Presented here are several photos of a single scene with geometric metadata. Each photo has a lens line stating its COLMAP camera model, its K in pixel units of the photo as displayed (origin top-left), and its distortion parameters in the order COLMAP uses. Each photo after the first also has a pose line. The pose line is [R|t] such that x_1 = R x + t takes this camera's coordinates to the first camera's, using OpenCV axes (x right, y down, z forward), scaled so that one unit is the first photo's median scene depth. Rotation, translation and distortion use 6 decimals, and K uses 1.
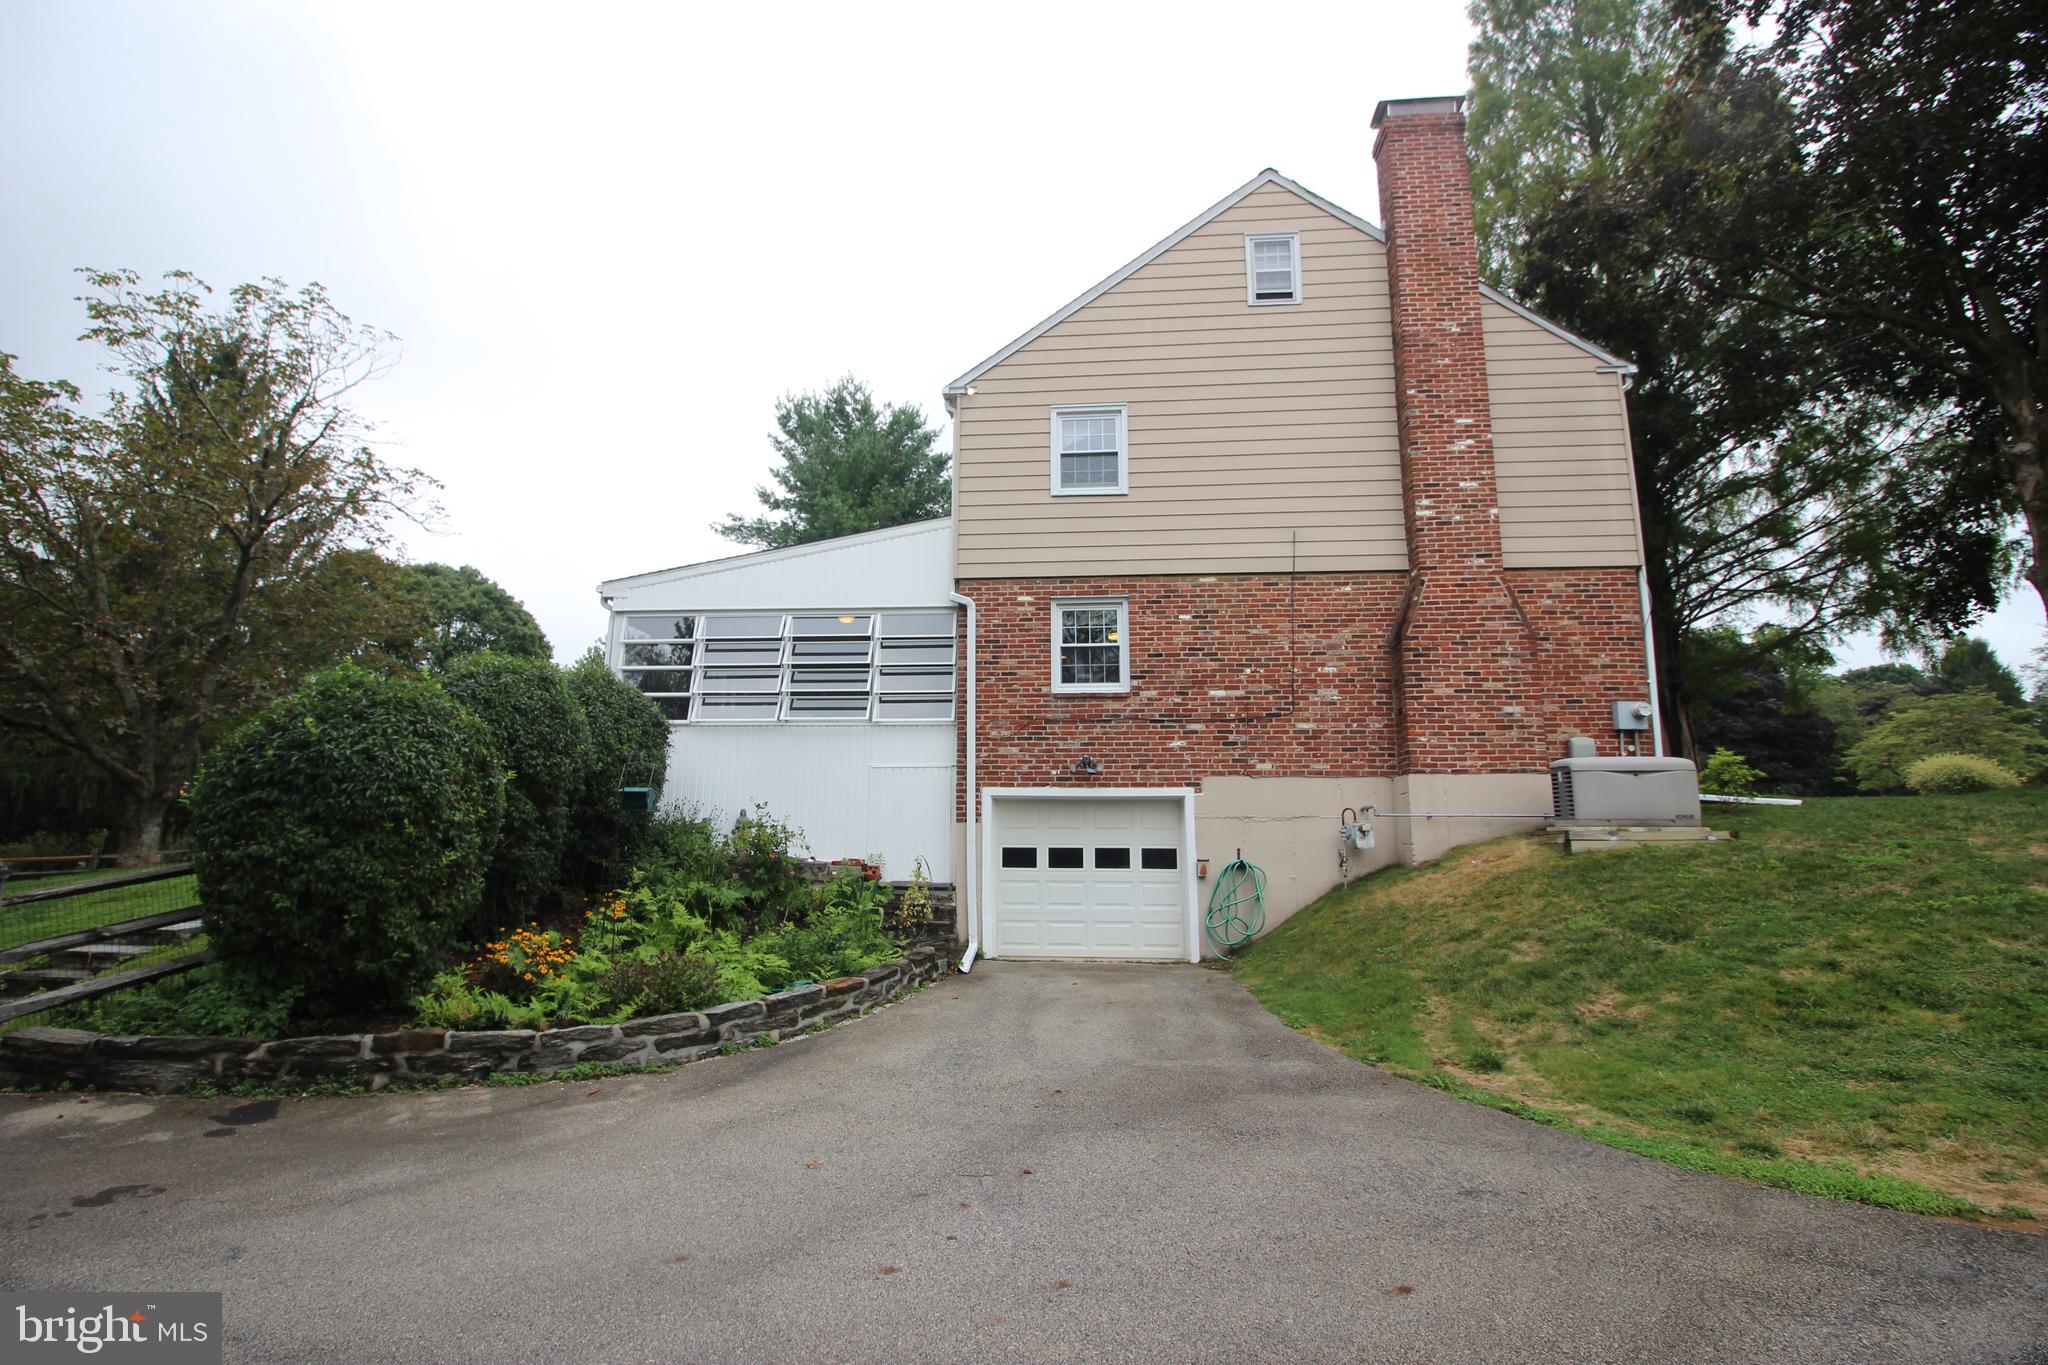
lens RADIAL K [[945.1, 0, 1017.3], [0, 945.1, 683.4], [0, 0, 1]] dist [-0.013138, -0.002719]
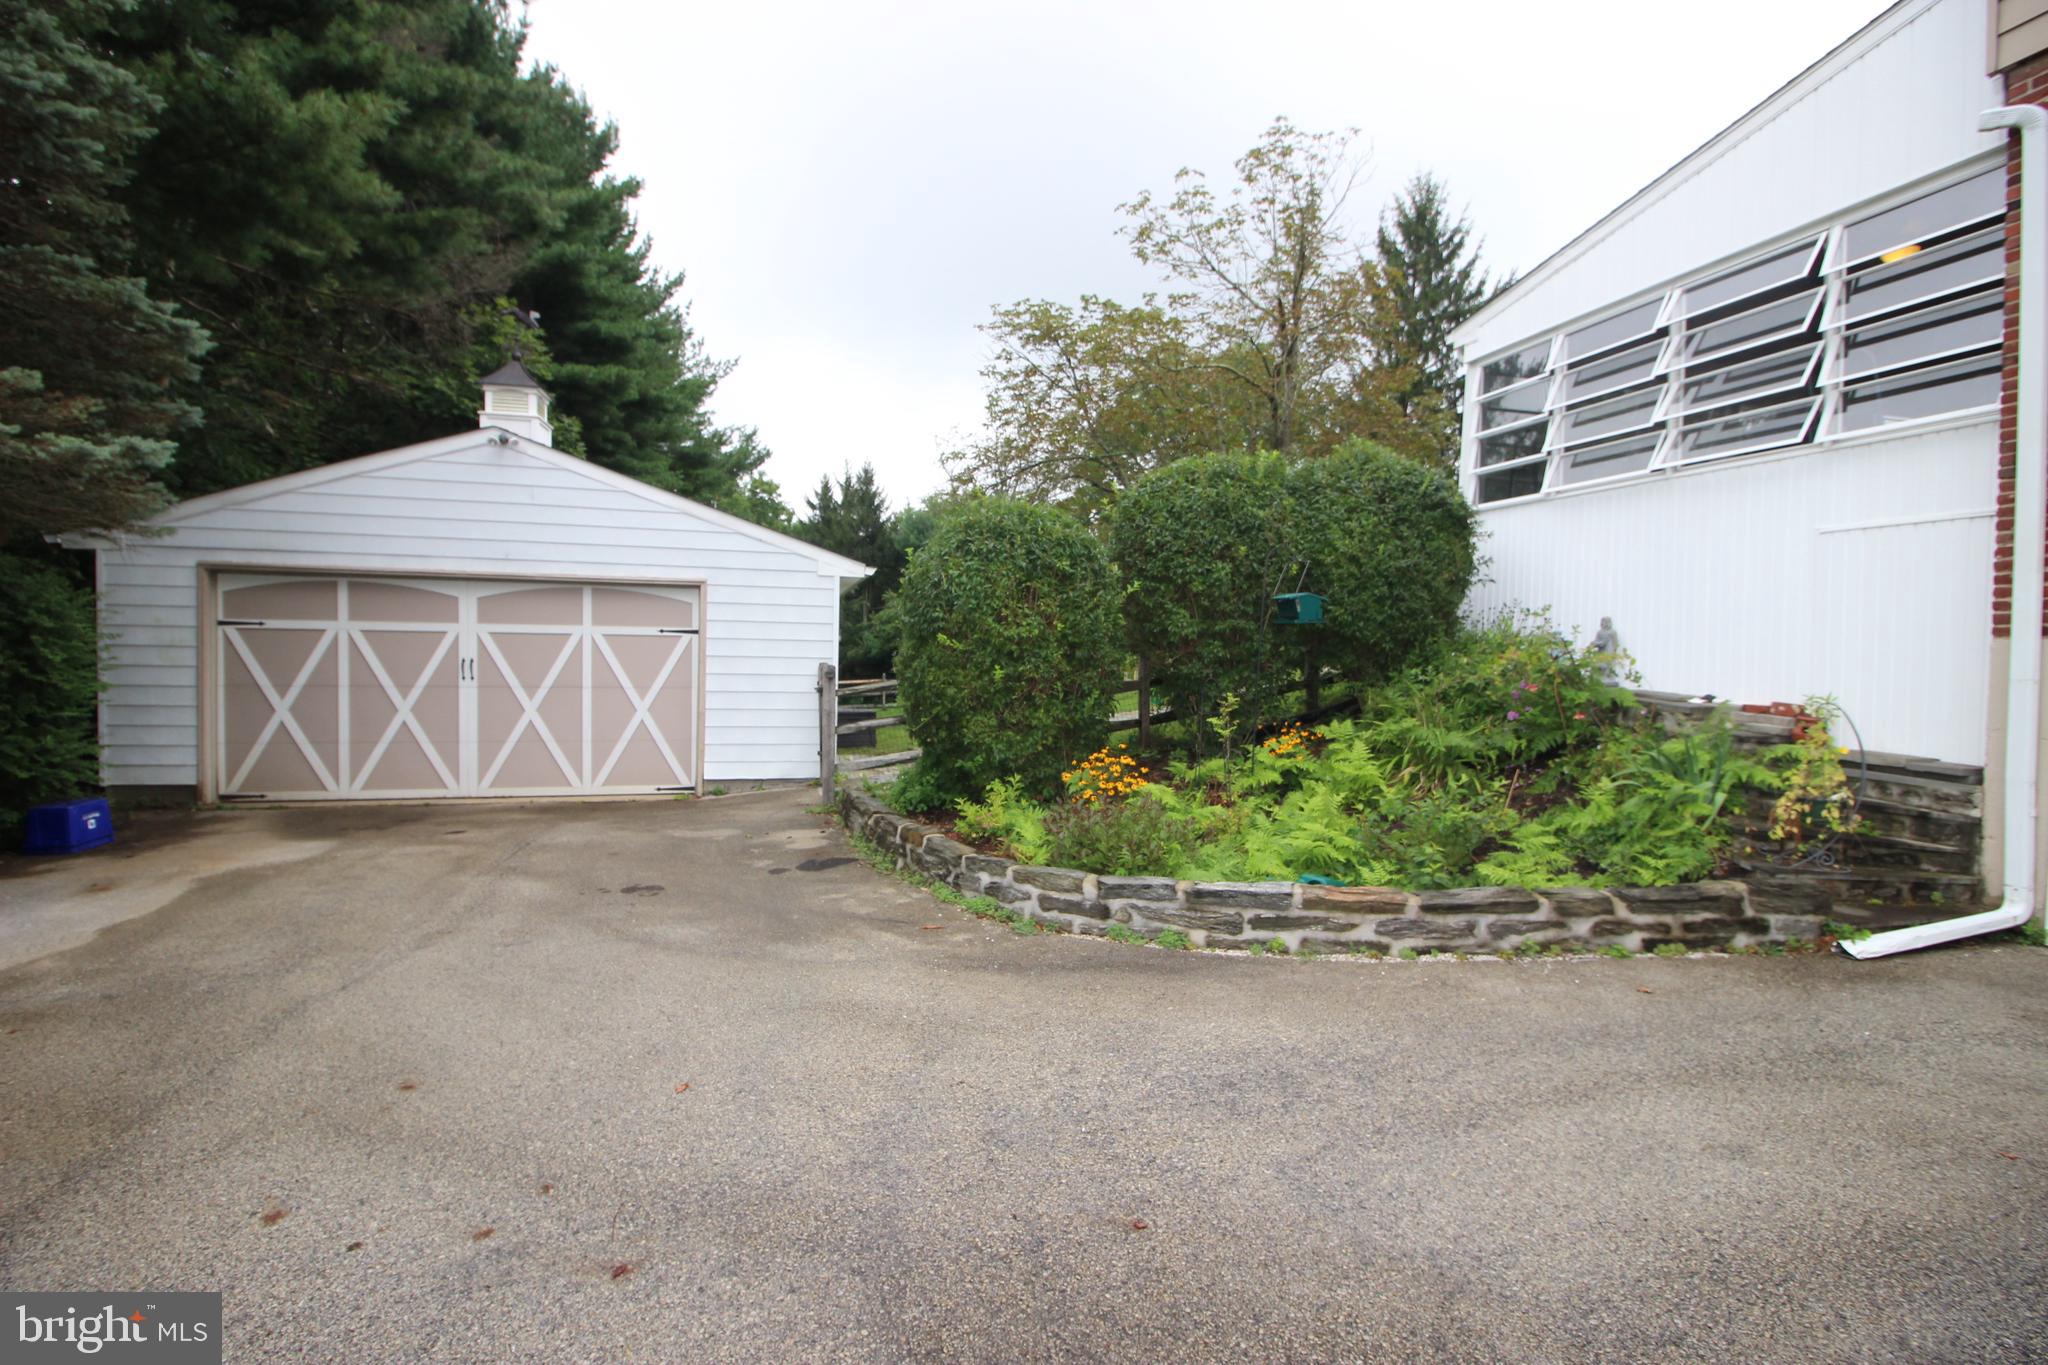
lens RADIAL K [[945.1, 0, 1017.0], [0, 945.1, 678.3], [0, 0, 1]] dist [-0.013138, -0.002719]
pose [[0.291688, 0.041571, -0.955610, 0.399603], [0.137931, 0.986785, 0.085029, 0.115703], [0.946516, -0.156610, 0.282099, 0.772043]]
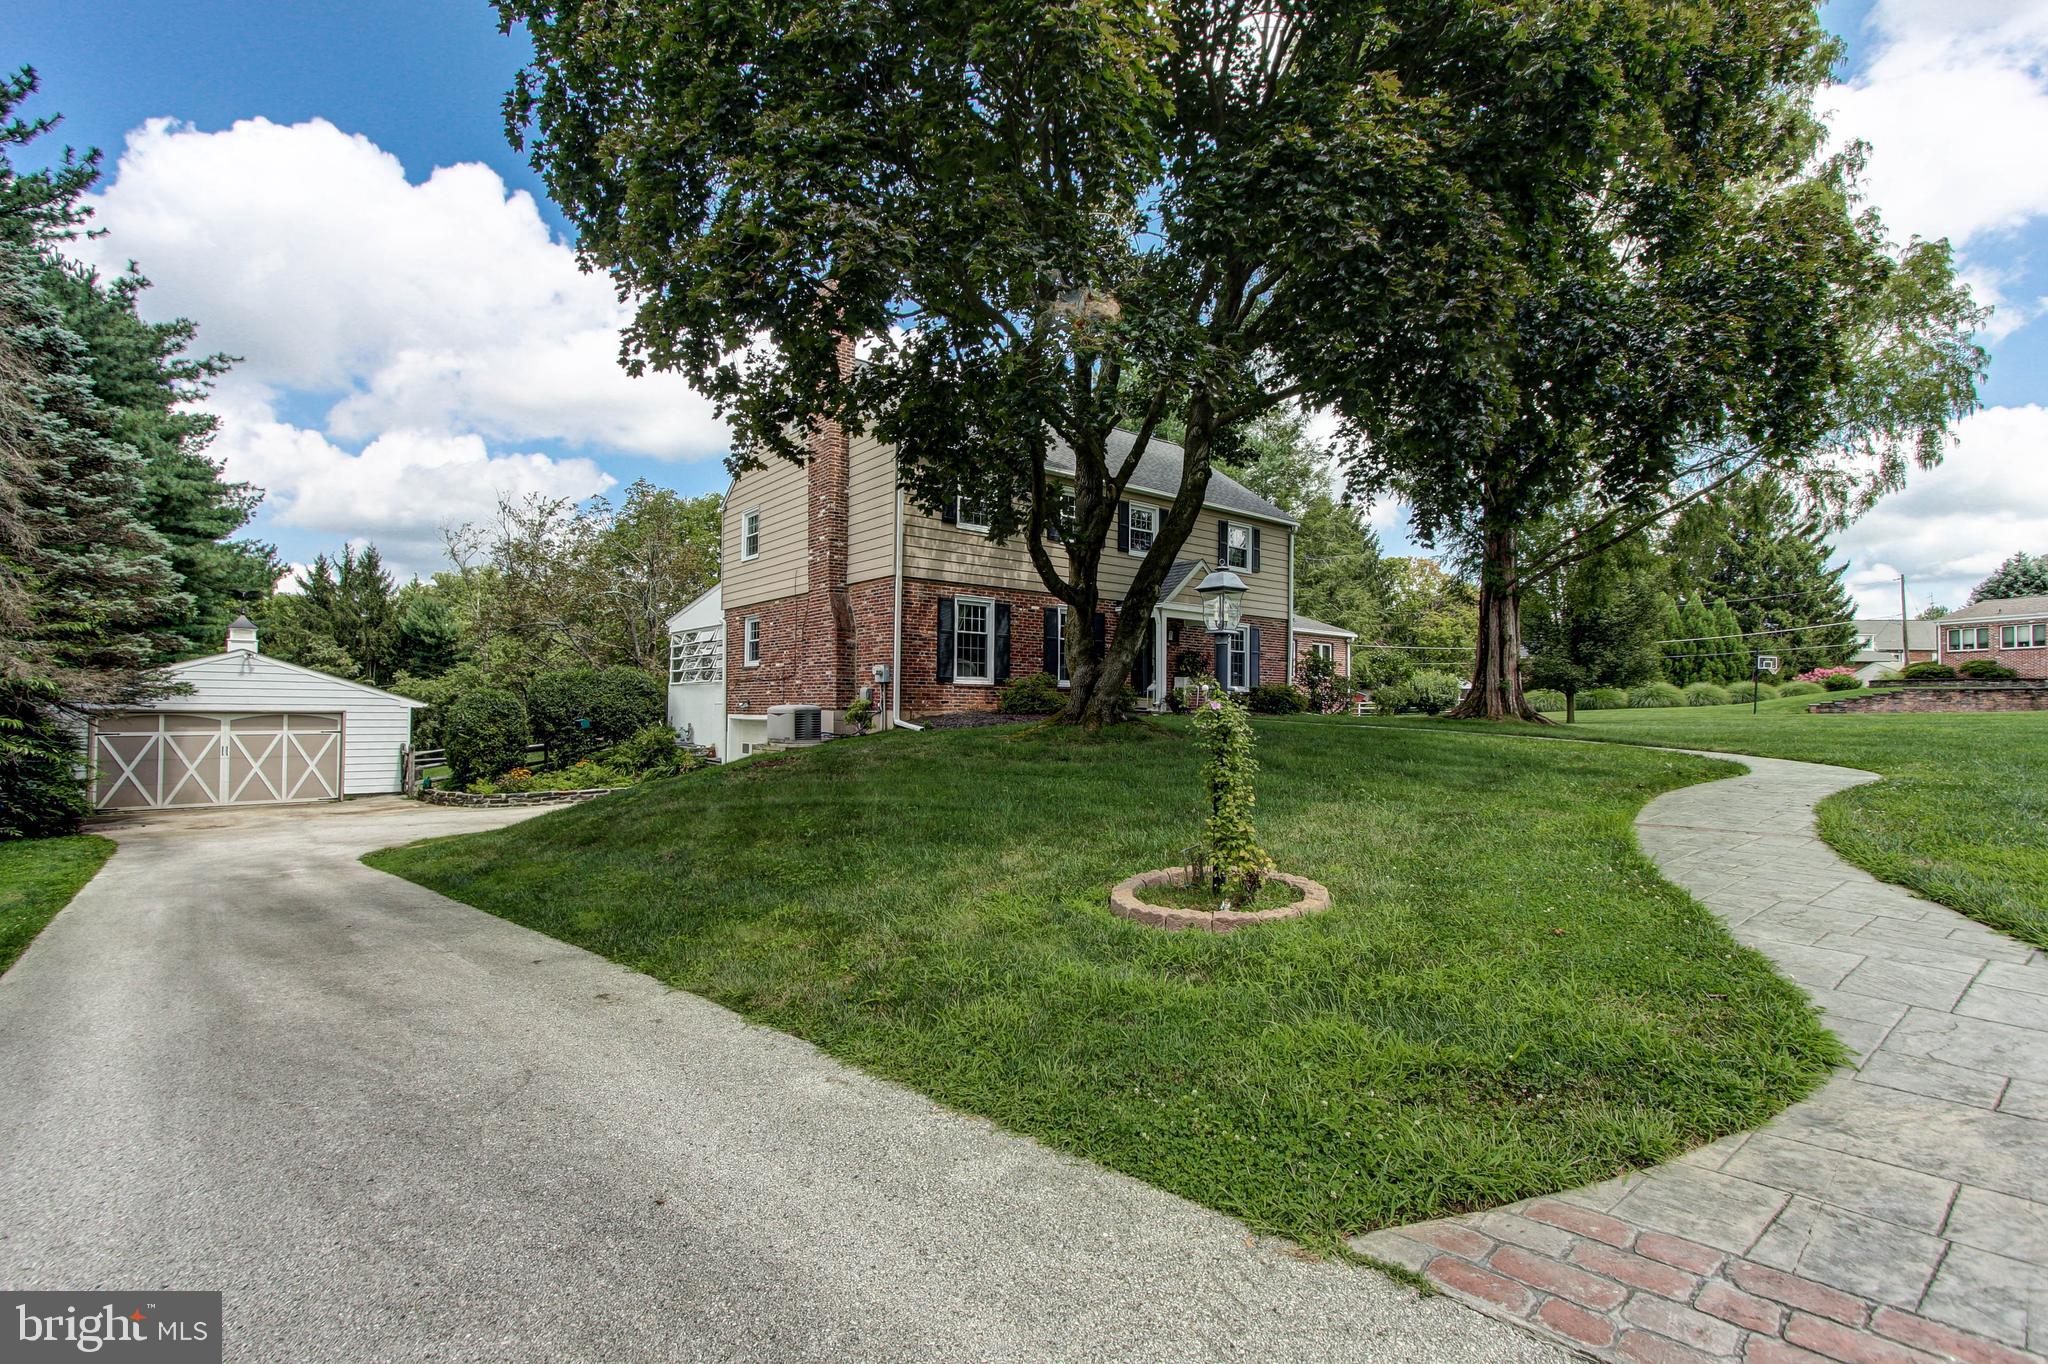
lens RADIAL K [[942.3, 0, 1014.7], [0, 942.3, 694.5], [0, 0, 1]] dist [0.009188, -0.000997]
pose [[0.683822, -0.011519, -0.729558, 3.290163], [0.116486, 0.988775, 0.093572, -0.086472], [0.720291, -0.148970, 0.677488, 0.132597]]
